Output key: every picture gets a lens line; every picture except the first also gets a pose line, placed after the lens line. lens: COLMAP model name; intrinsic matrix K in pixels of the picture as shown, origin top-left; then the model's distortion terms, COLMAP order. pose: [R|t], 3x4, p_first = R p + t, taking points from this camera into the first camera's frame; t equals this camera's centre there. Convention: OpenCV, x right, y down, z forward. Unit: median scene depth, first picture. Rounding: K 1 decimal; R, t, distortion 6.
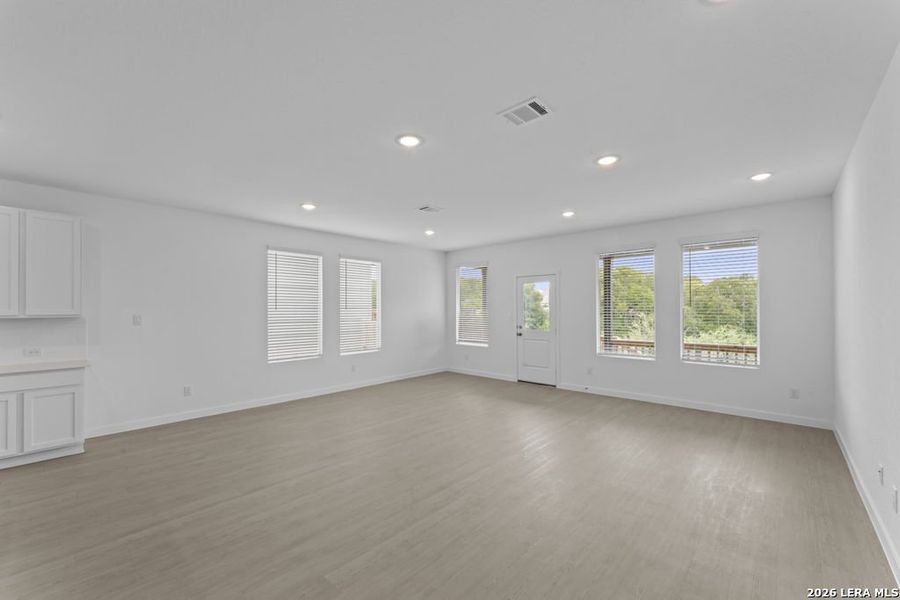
lens RADIAL K [[366.1, 0, 448.3], [0, 366.1, 300.9], [0, 0, 1]] dist [-0.002134, -0.000266]
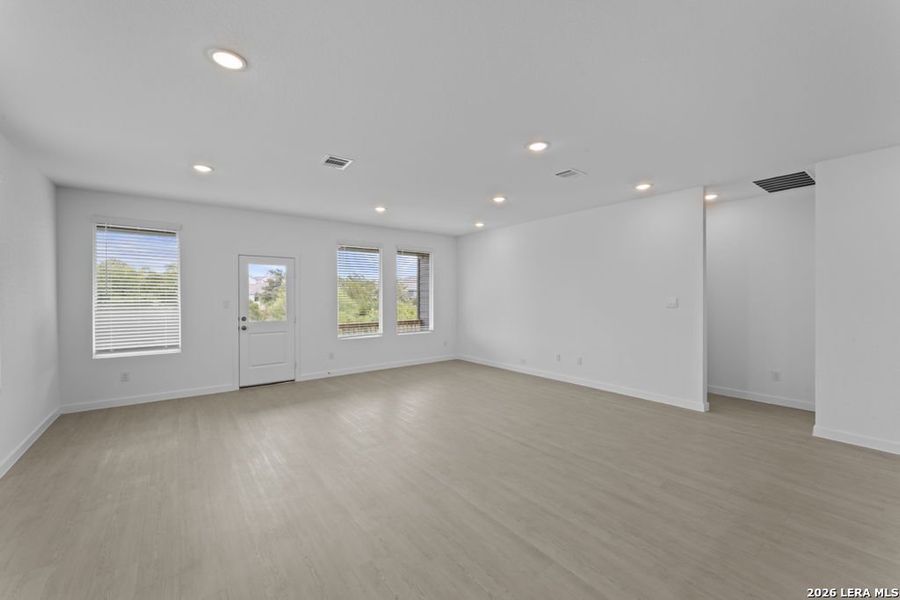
lens RADIAL K [[366.1, 0, 448.3], [0, 366.1, 300.9], [0, 0, 1]] dist [-0.002134, -0.000266]
pose [[0.163556, -0.010662, 0.986477, -0.582714], [-0.019370, 0.999714, 0.014017, 0.015361], [-0.986344, -0.021401, 0.163302, 0.502380]]
